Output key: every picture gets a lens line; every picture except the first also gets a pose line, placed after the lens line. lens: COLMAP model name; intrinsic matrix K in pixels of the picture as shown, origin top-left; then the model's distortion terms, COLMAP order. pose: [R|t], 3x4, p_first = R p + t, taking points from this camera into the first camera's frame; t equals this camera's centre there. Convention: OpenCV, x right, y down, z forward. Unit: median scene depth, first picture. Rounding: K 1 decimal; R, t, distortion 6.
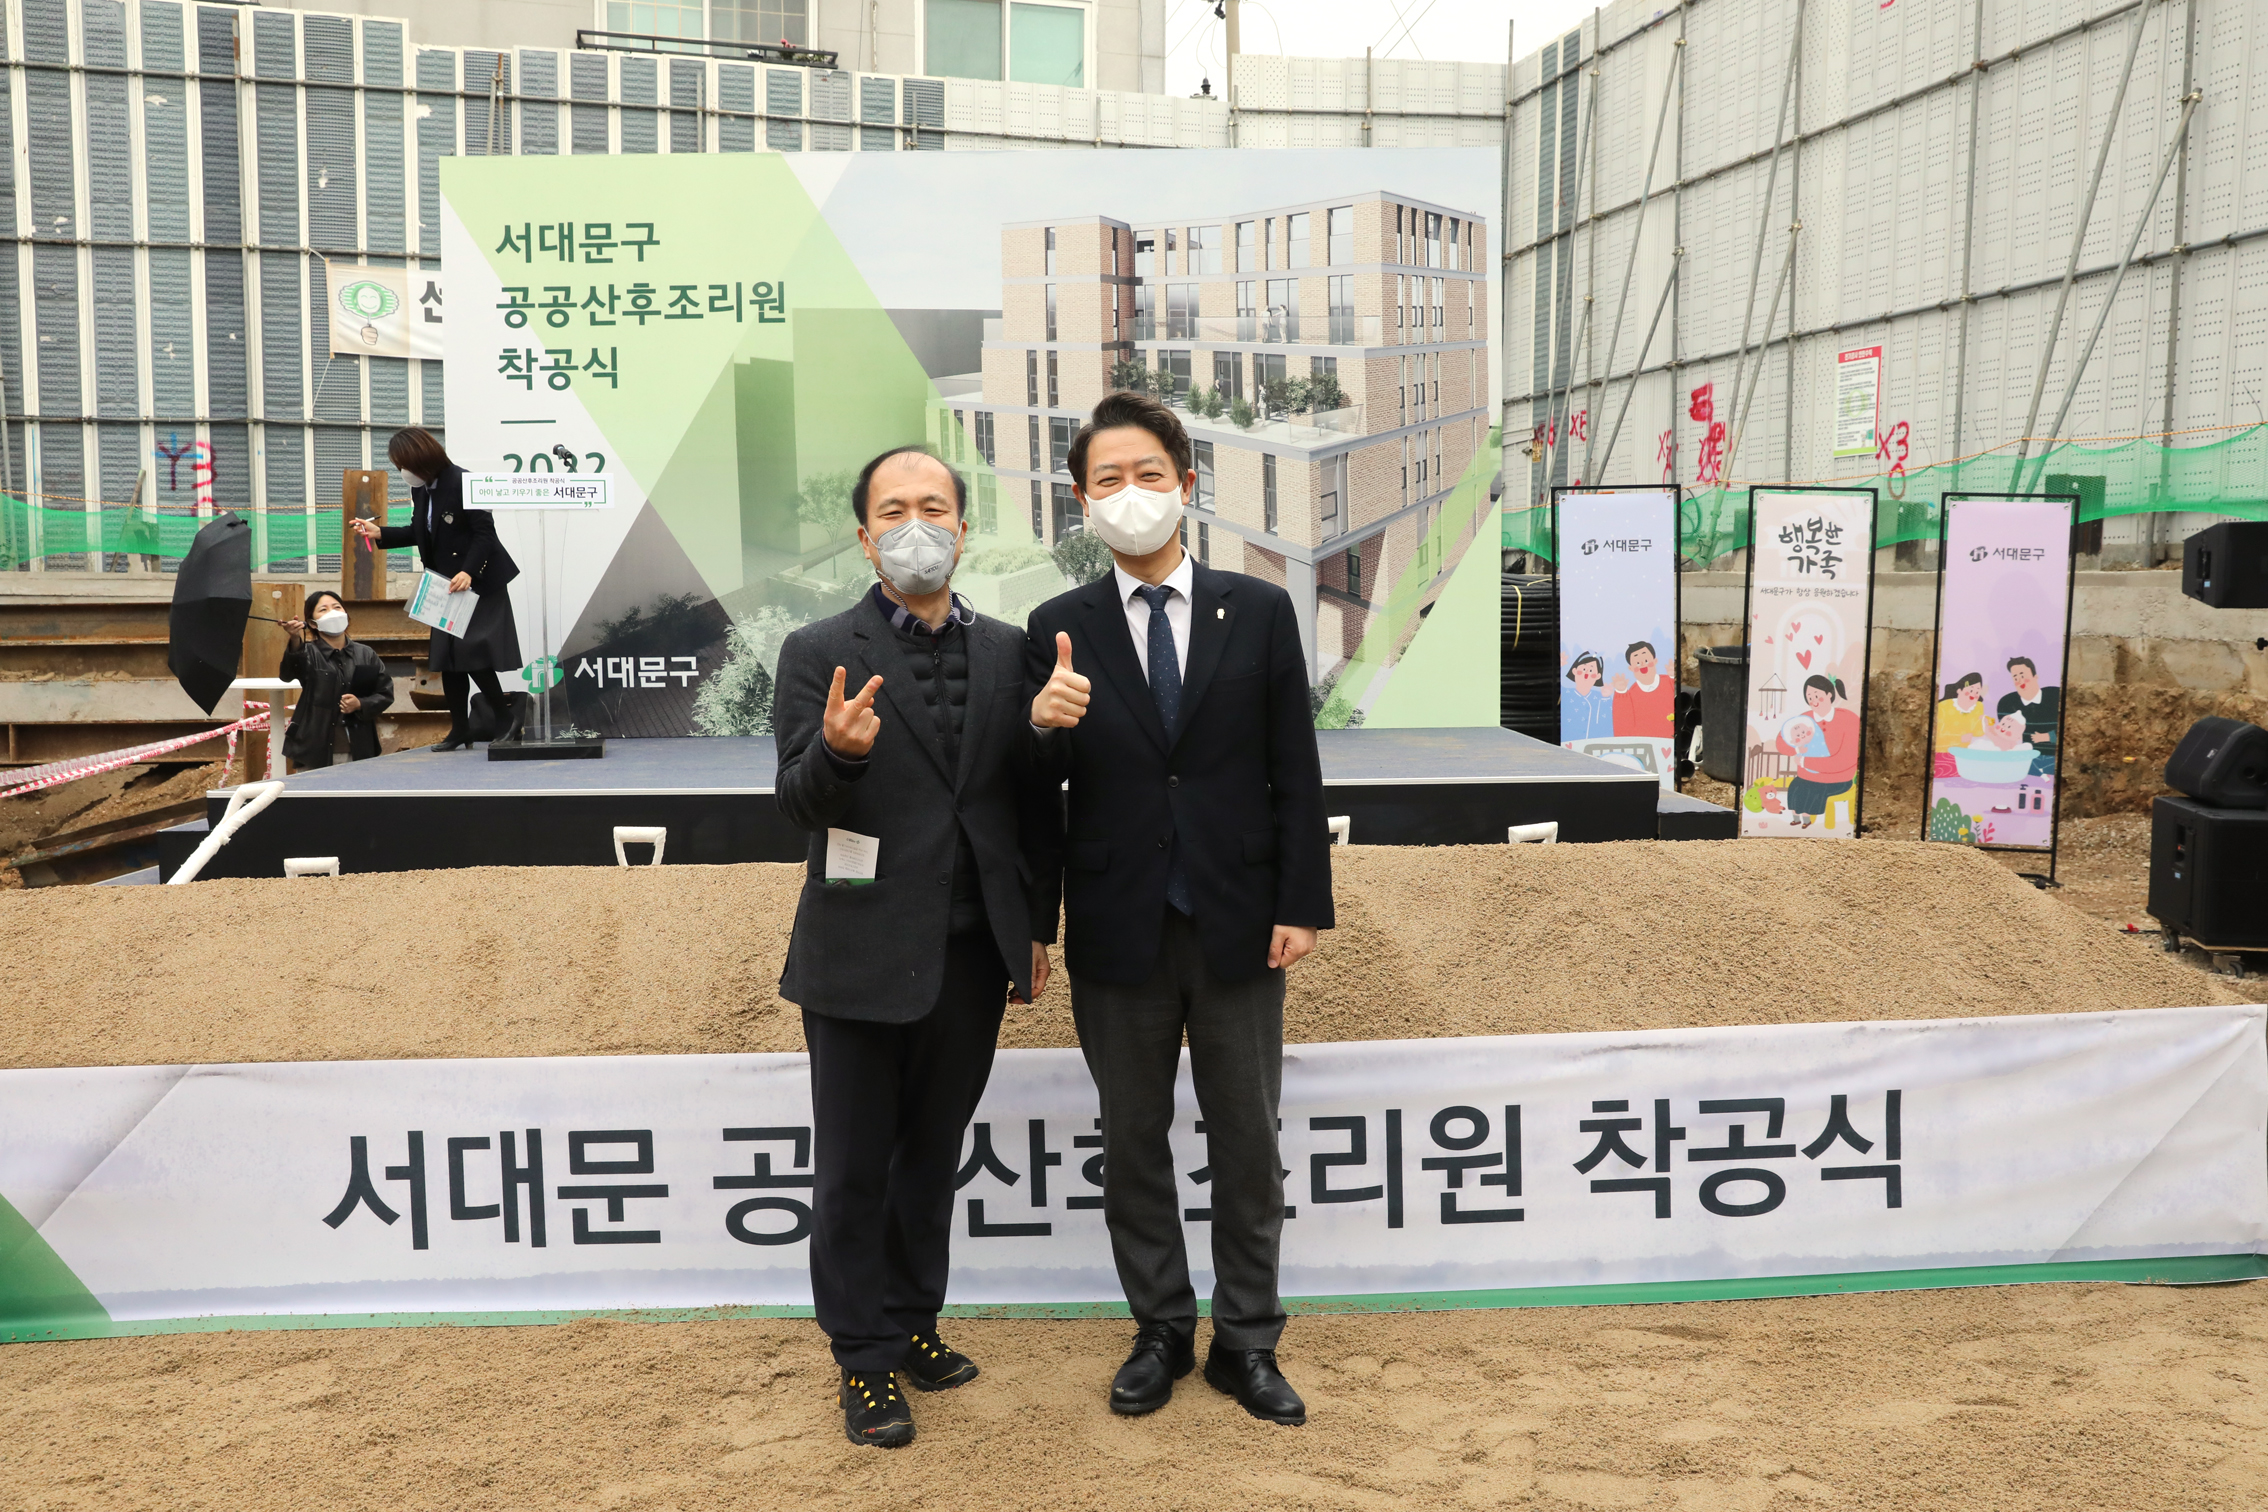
lens RADIAL K [[1829.9, 0, 1137.6], [0, 1829.9, 749.7], [0, 0, 1]] dist [-0.074857, 0.111381]
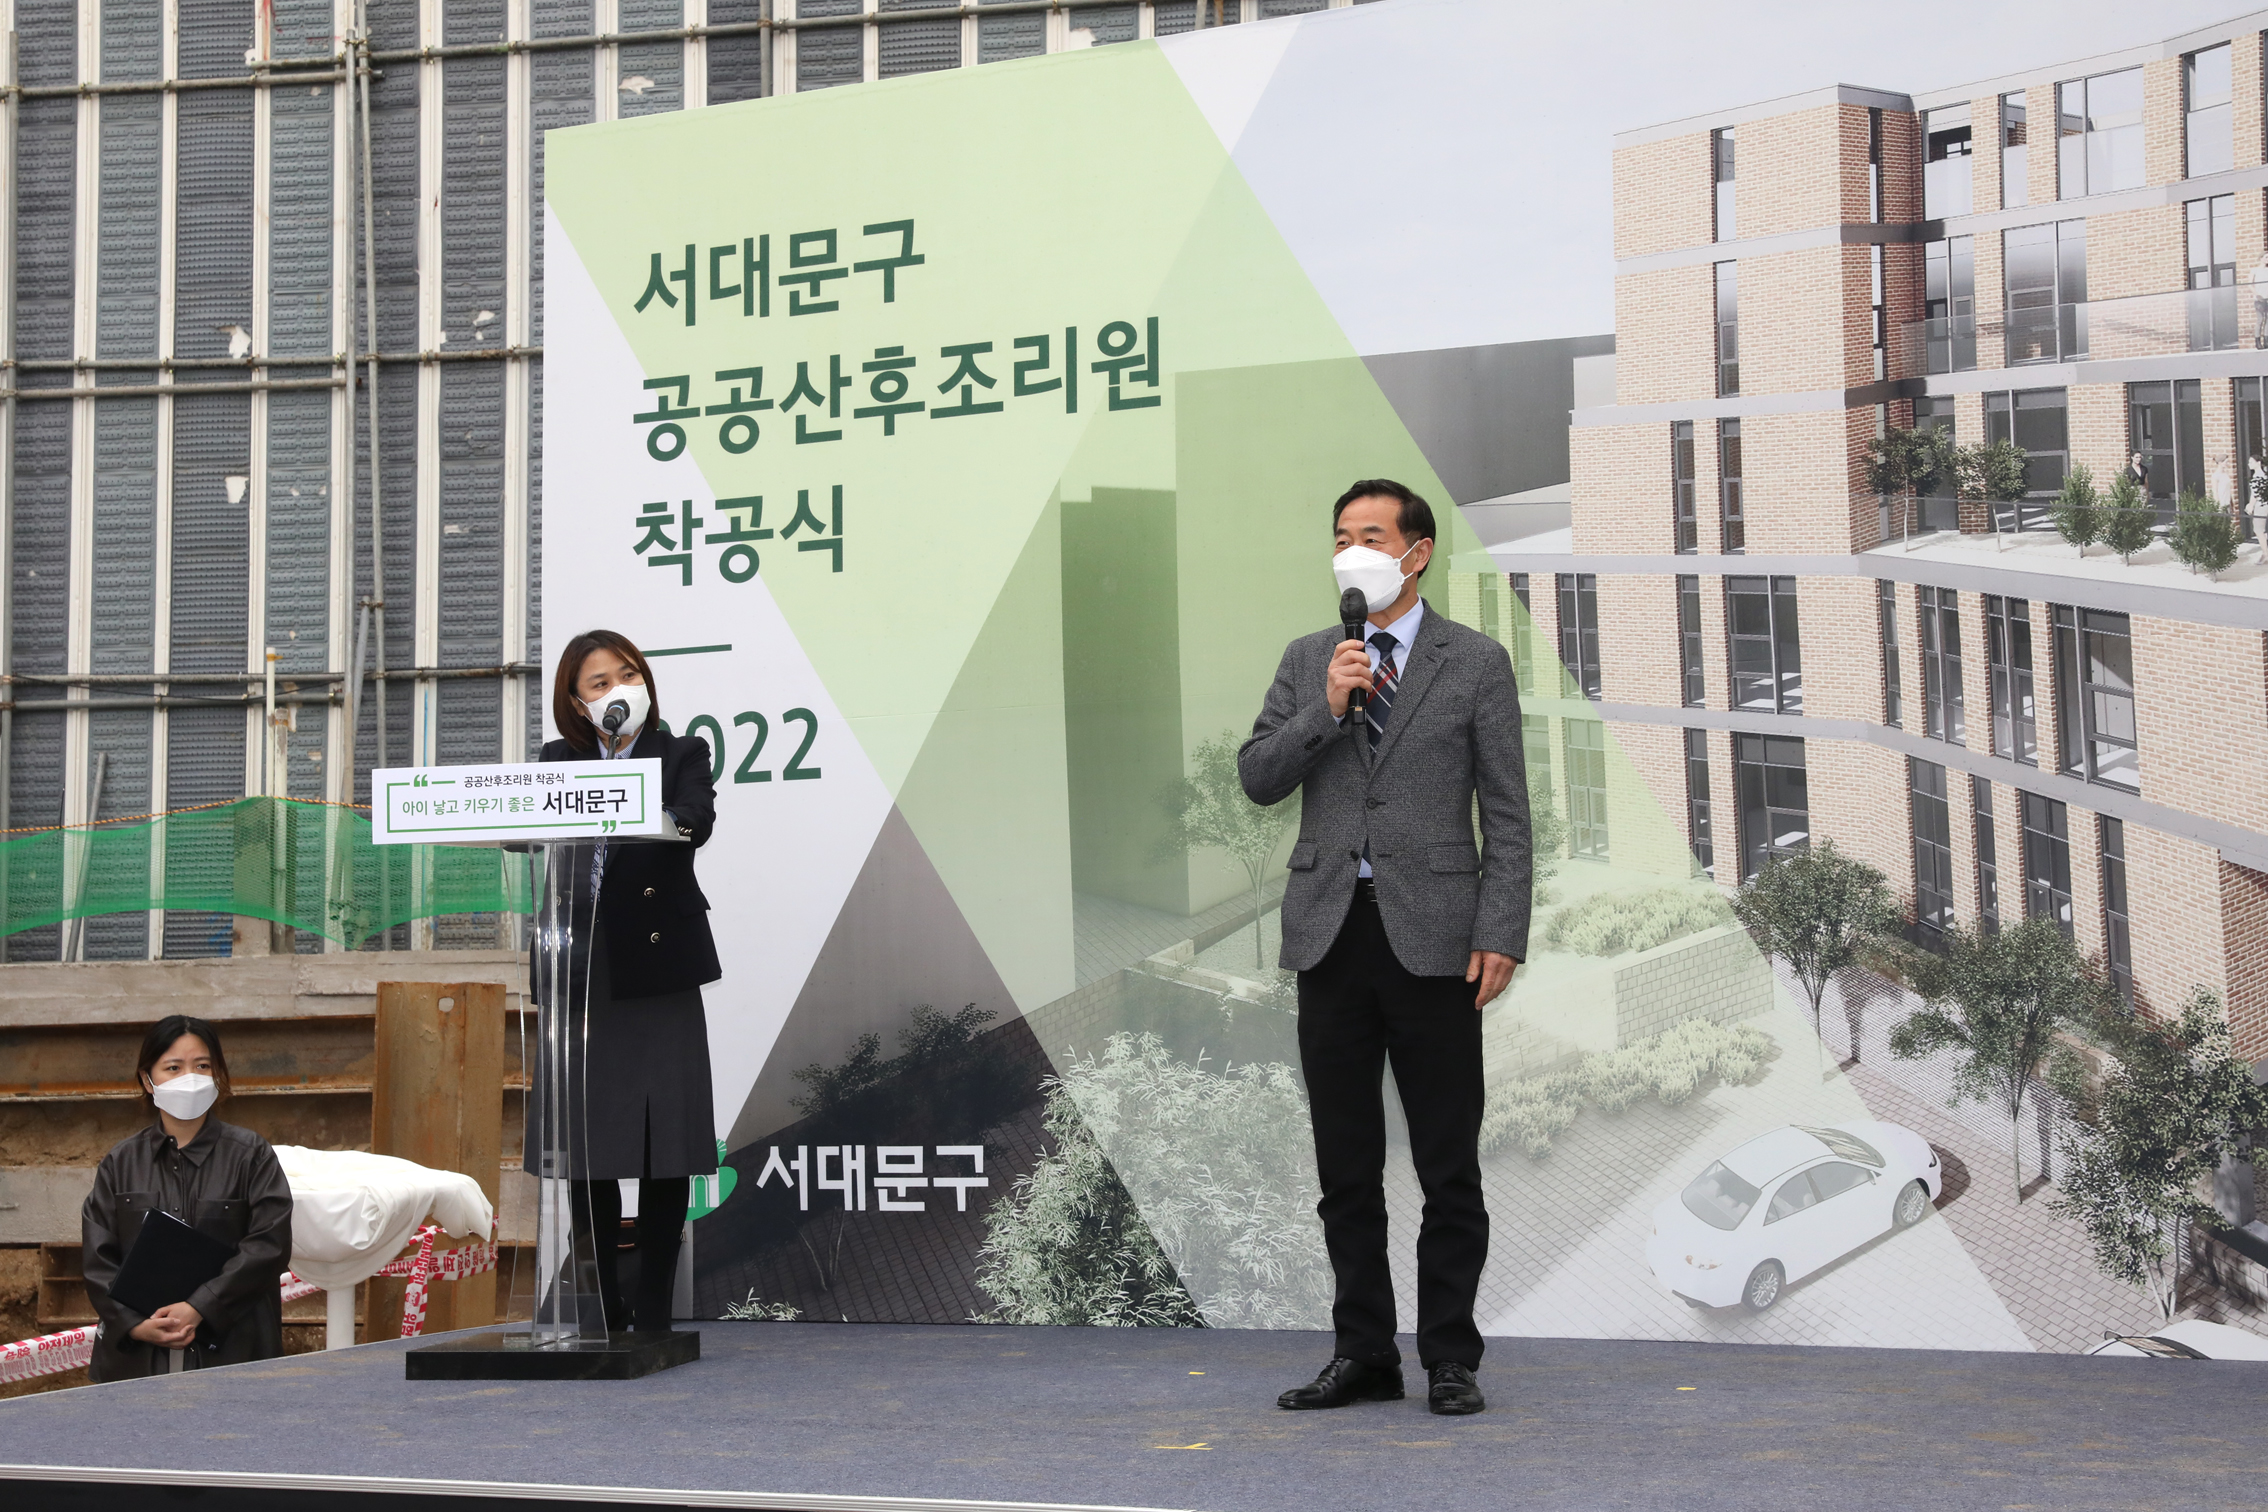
lens RADIAL K [[3771.0, 0, 1133.0], [0, 3771.0, 753.7], [0, 0, 1]] dist [0.141859, 0.302587]
pose [[0.877732, -0.040905, -0.477403, 0.243932], [-0.024181, 0.991298, -0.129395, -0.026841], [0.478542, 0.125118, 0.869105, 0.188923]]
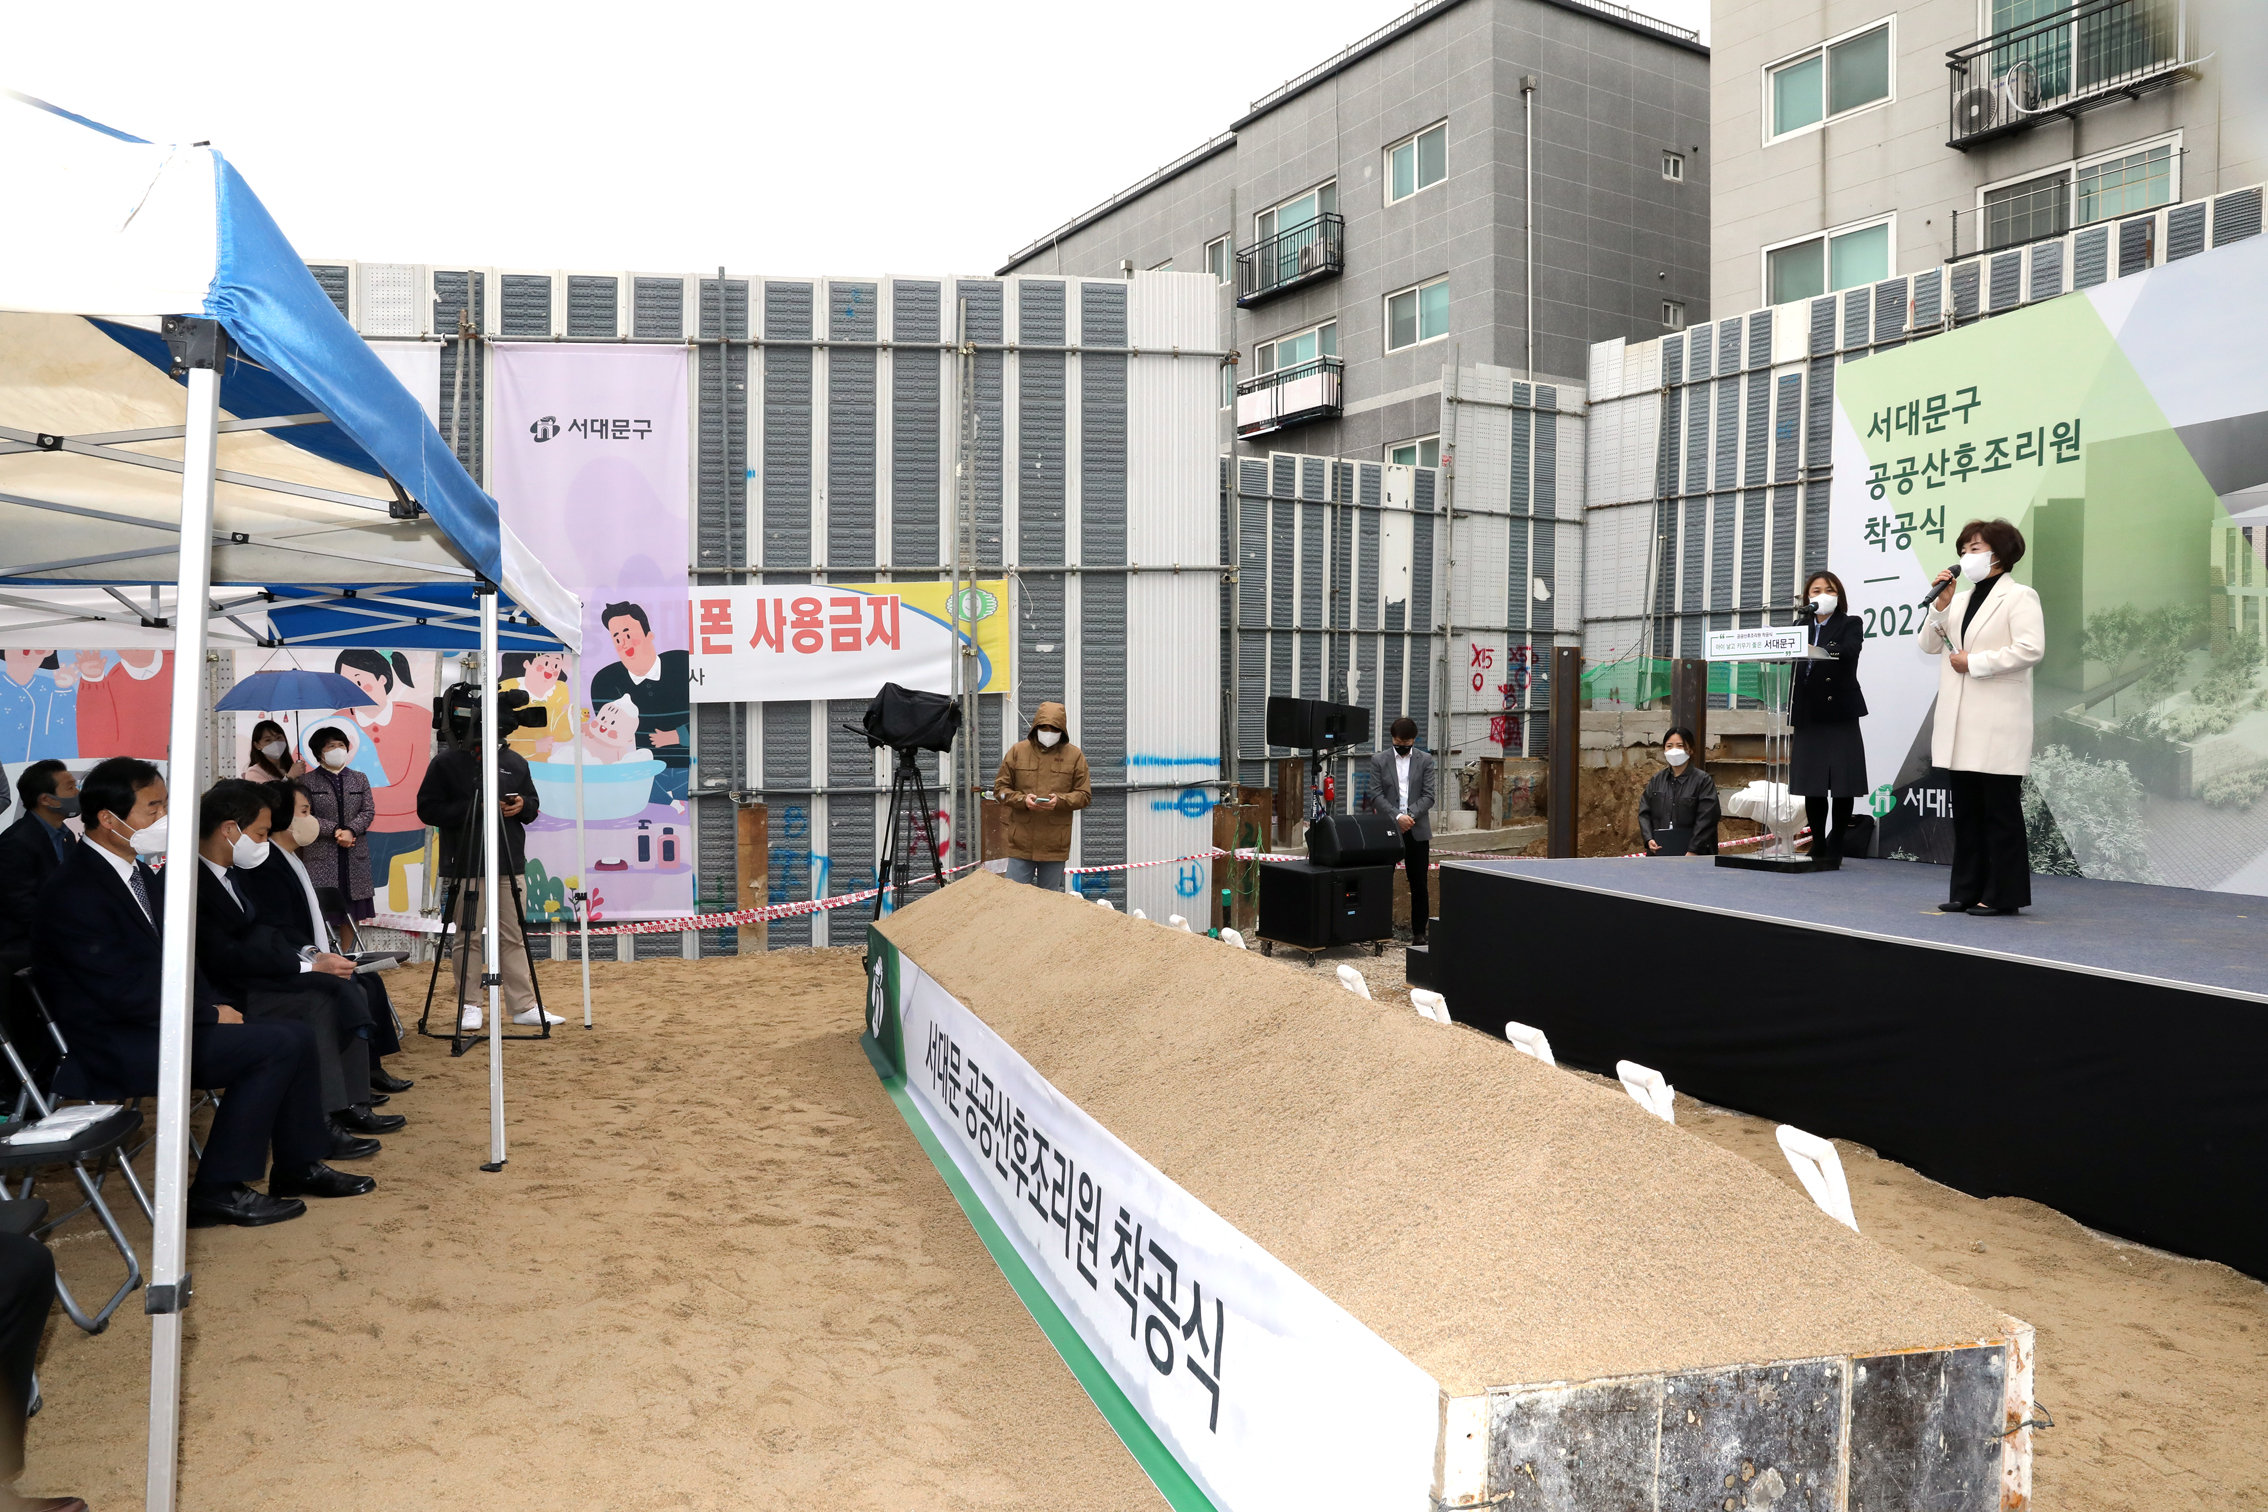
lens RADIAL K [[1559.1, 0, 1132.0], [0, 1559.1, 746.2], [0, 0, 1]] dist [-0.110728, 0.093319]
pose [[0.279214, 0.017481, -0.960070, 0.452882], [-0.087320, 0.996154, -0.007257, -0.027904], [0.956250, 0.085860, 0.279667, 0.287191]]
